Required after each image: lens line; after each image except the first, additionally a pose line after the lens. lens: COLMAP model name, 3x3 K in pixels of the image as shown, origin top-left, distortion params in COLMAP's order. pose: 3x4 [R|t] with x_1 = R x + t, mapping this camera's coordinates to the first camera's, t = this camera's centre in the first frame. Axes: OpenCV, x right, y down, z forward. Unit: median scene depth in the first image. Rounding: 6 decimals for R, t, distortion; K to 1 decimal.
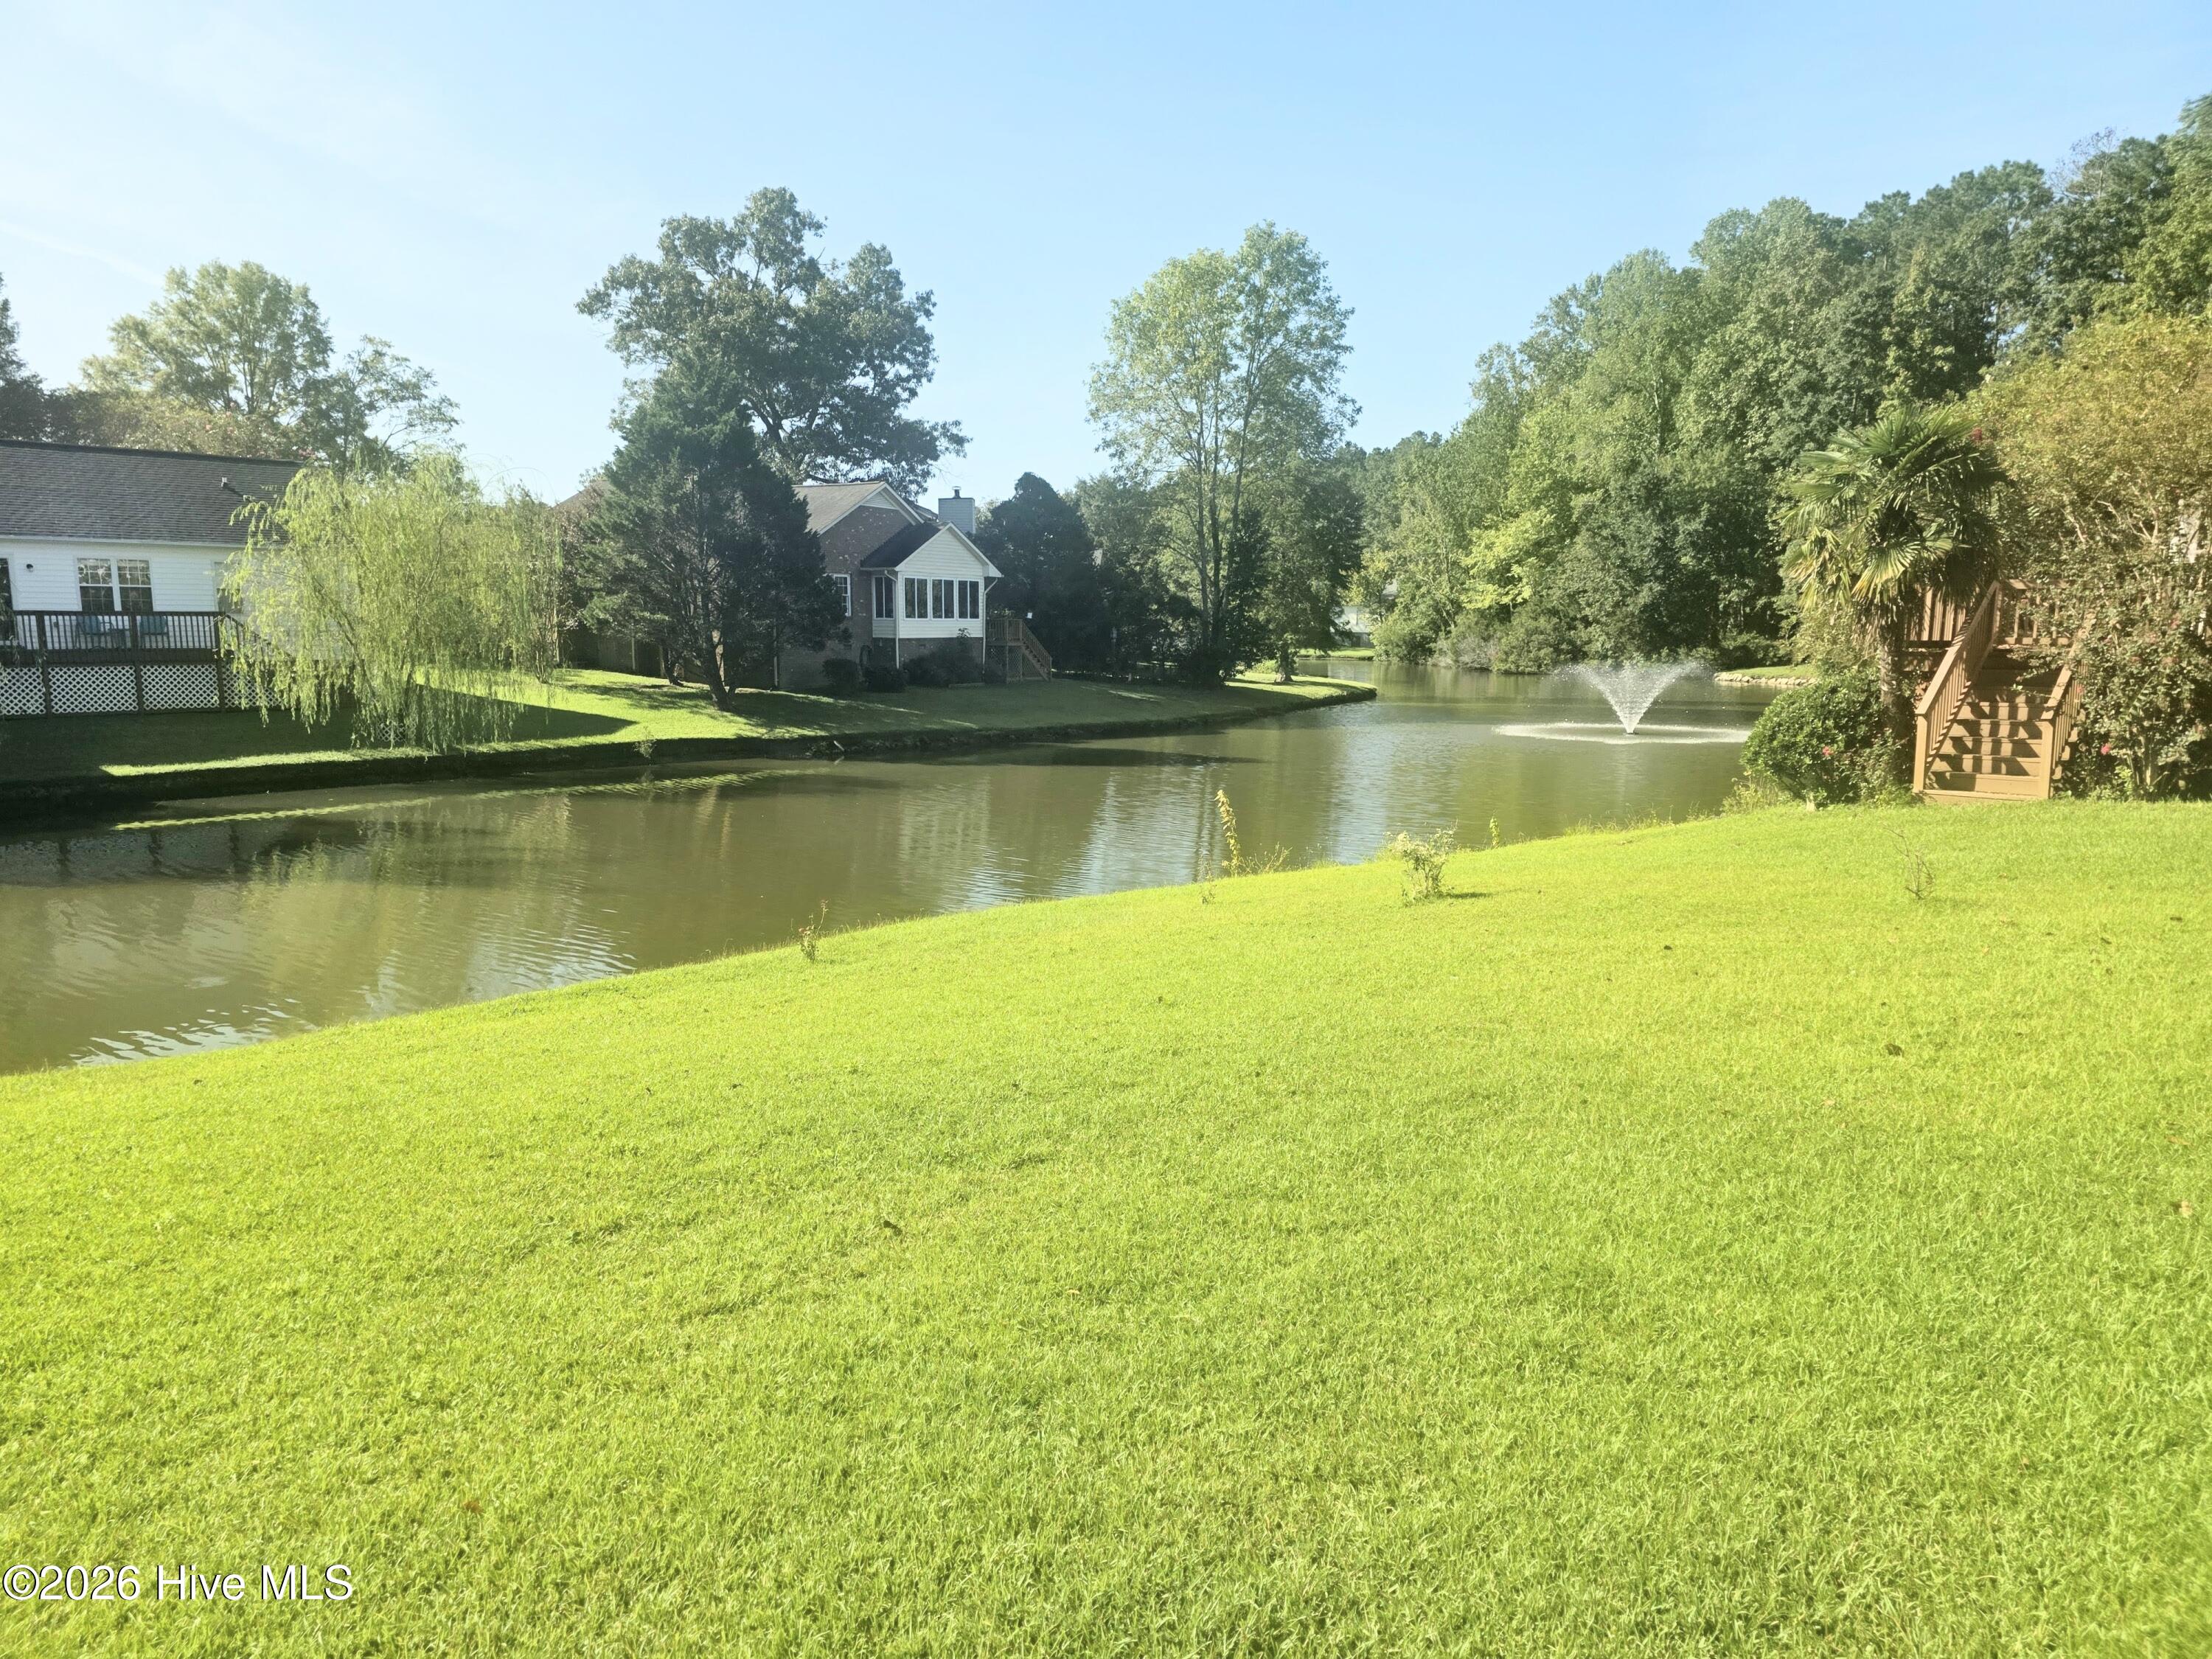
lens RADIAL K [[1470.2, 0, 1106.0], [0, 1470.2, 829.5], [0, 0, 1]] dist [0.061130, -0.047540]
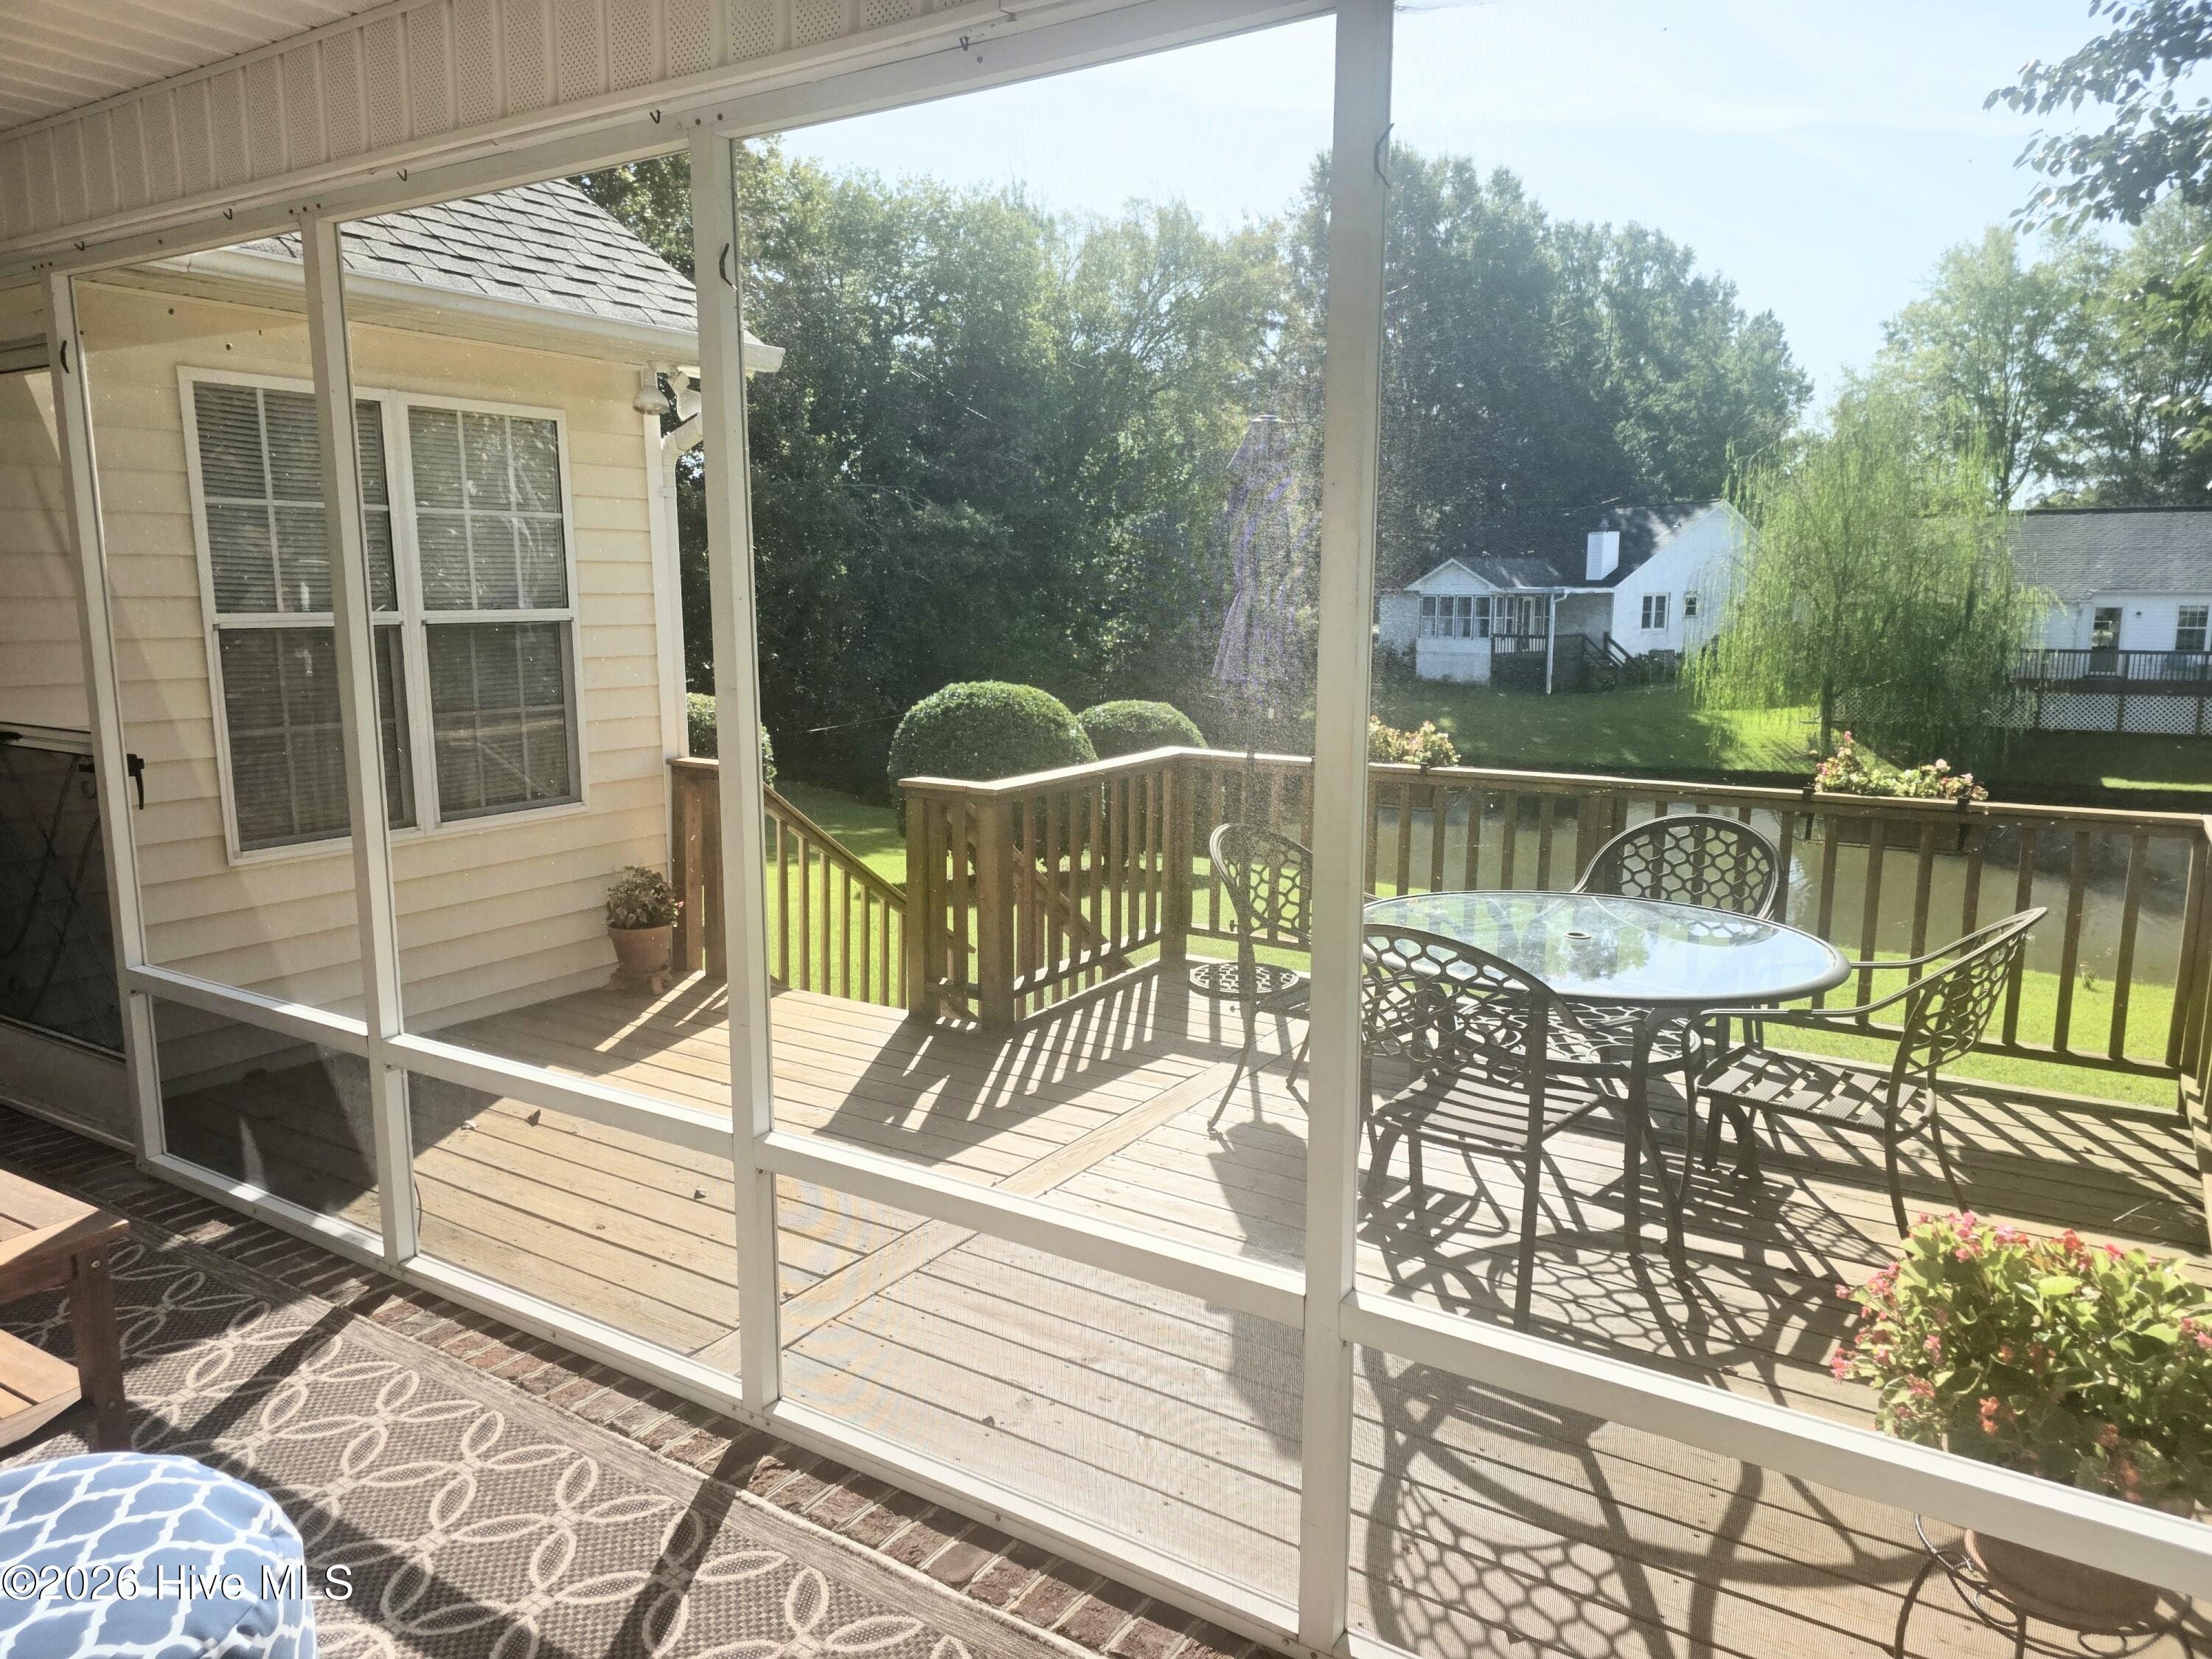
lens RADIAL K [[1470.2, 0, 1106.0], [0, 1470.2, 829.5], [0, 0, 1]] dist [0.061130, -0.047540]
pose [[0.169753, 0.155763, -0.973099, 0.232037], [-0.135972, 0.981688, 0.133418, -0.028487], [0.976061, 0.109666, 0.187824, -0.038143]]
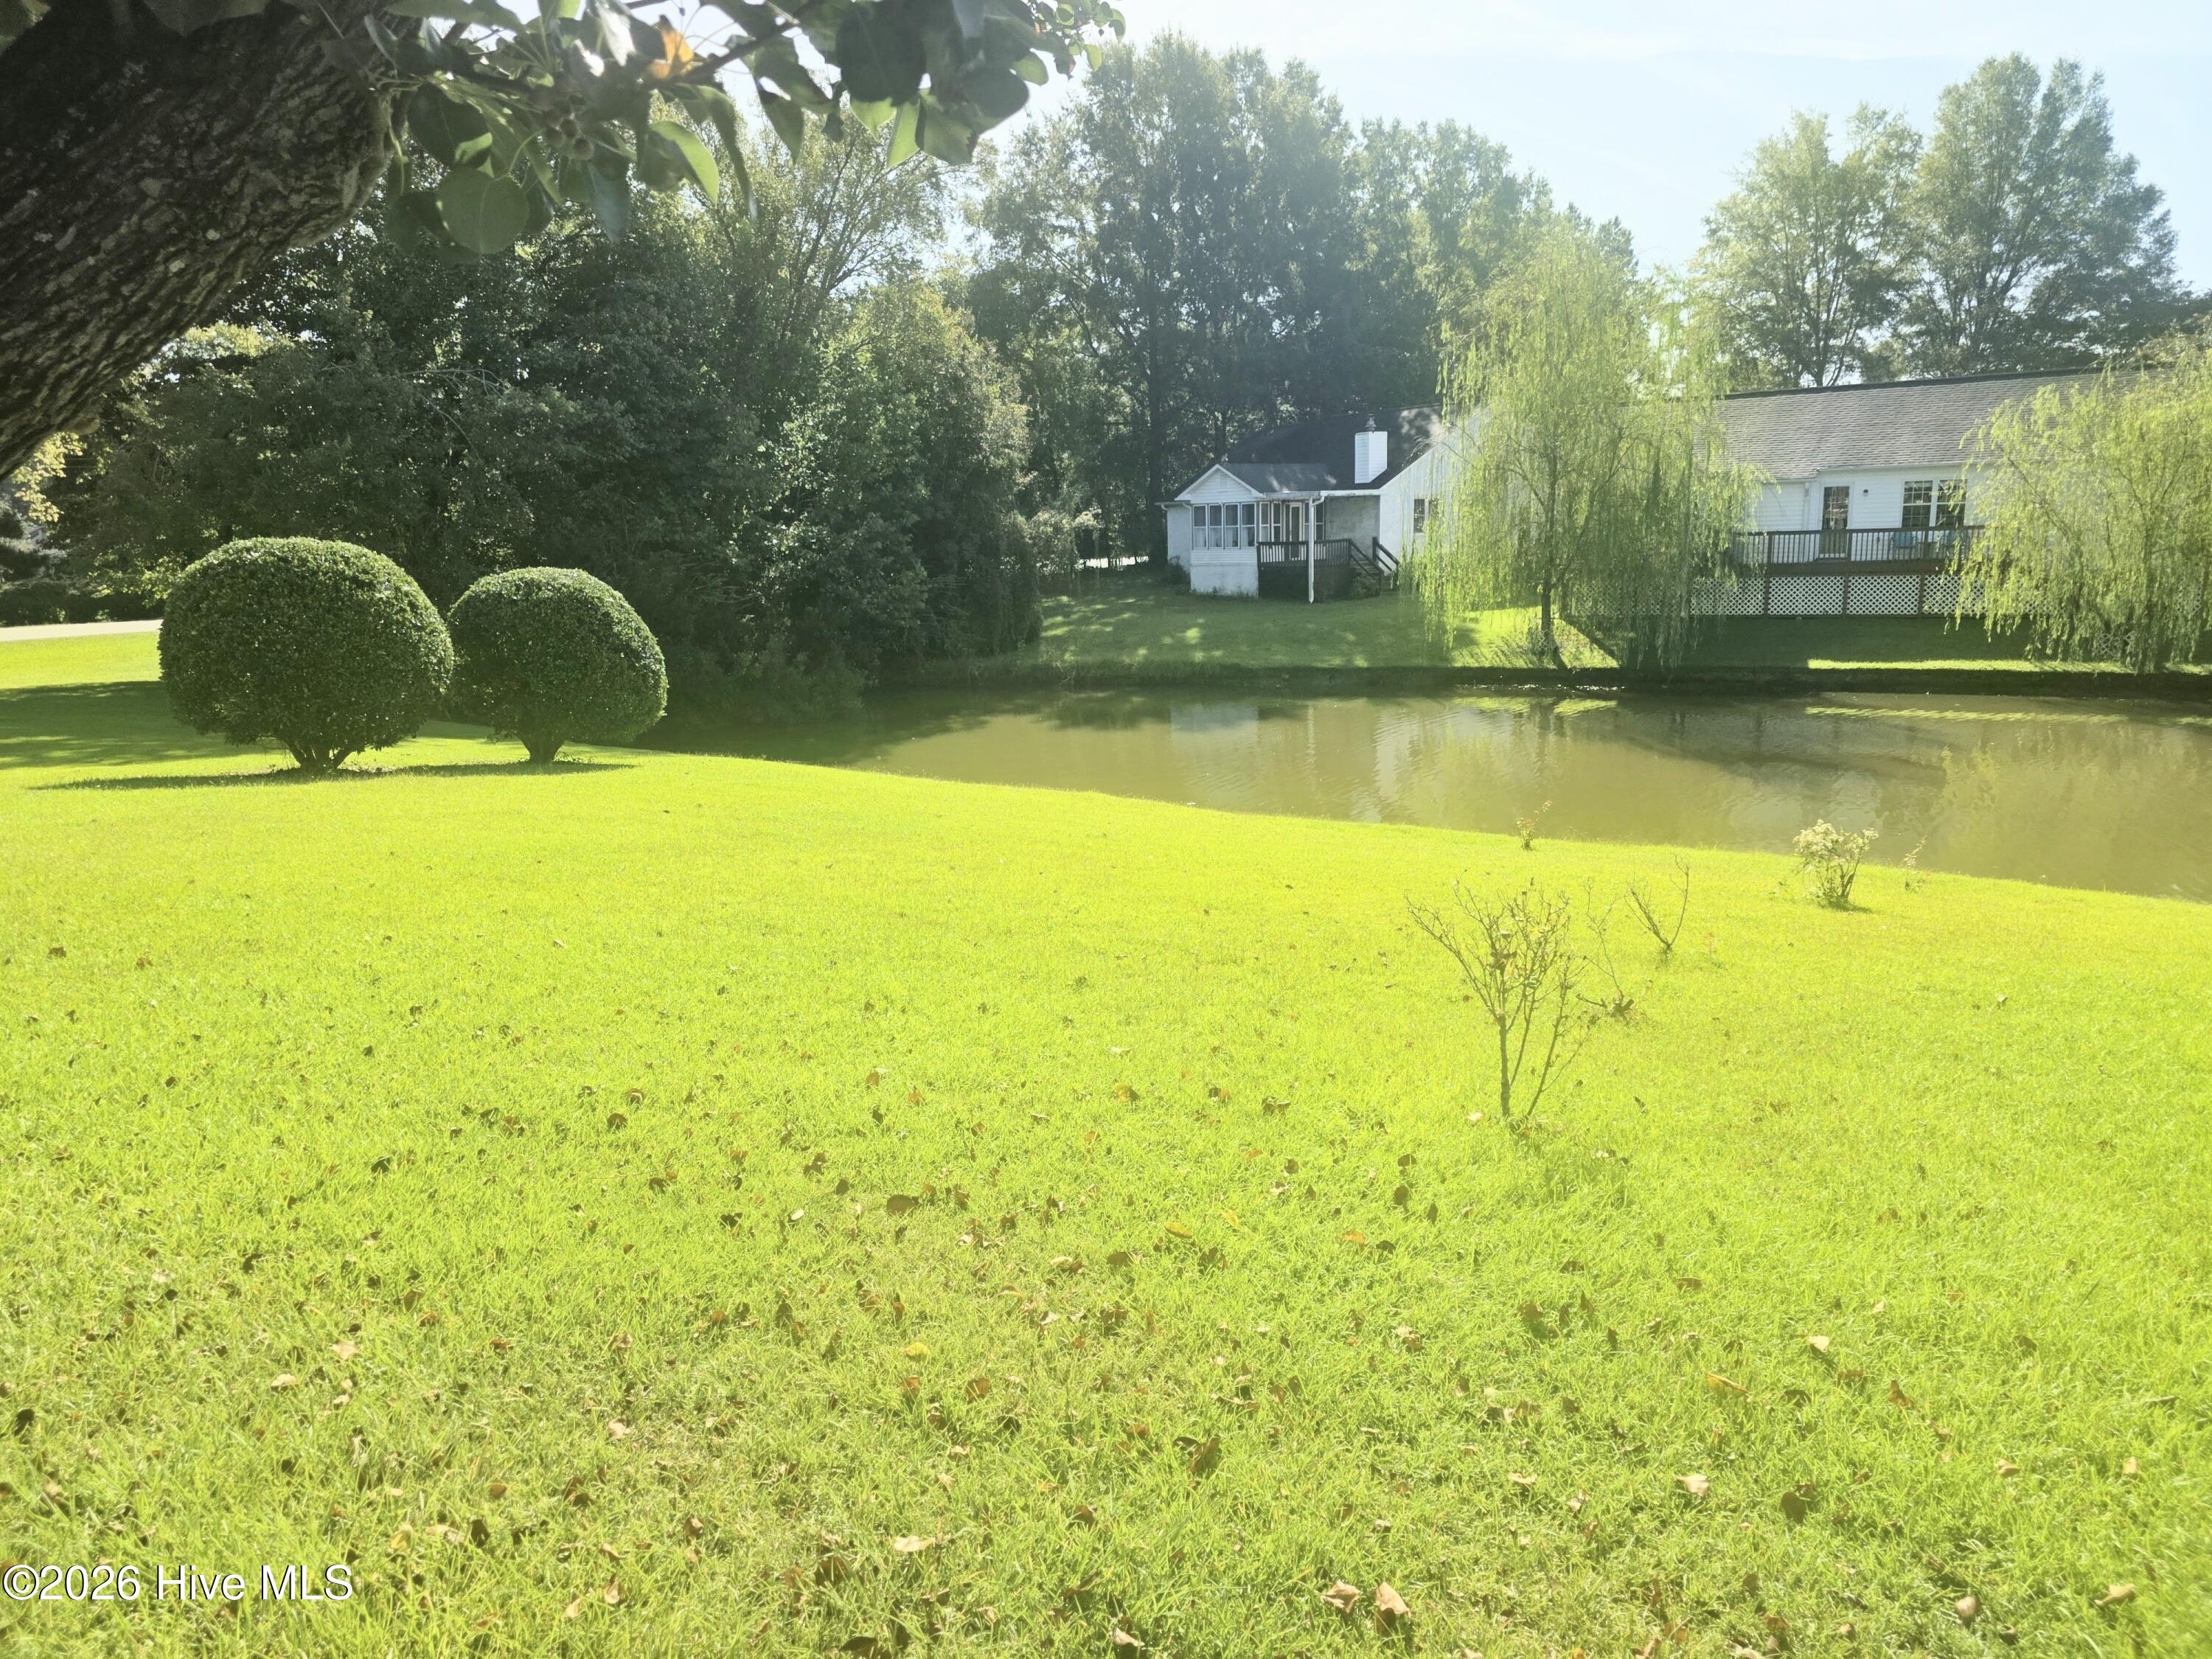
lens RADIAL K [[1480.6, 0, 1106.0], [0, 1480.6, 829.5], [0, 0, 1]] dist [0.046095, -0.045515]
pose [[0.205380, 0.178850, -0.962201, 0.220244], [-0.106511, 0.981405, 0.159685, -0.021040], [0.972869, 0.069689, 0.220611, 0.092481]]
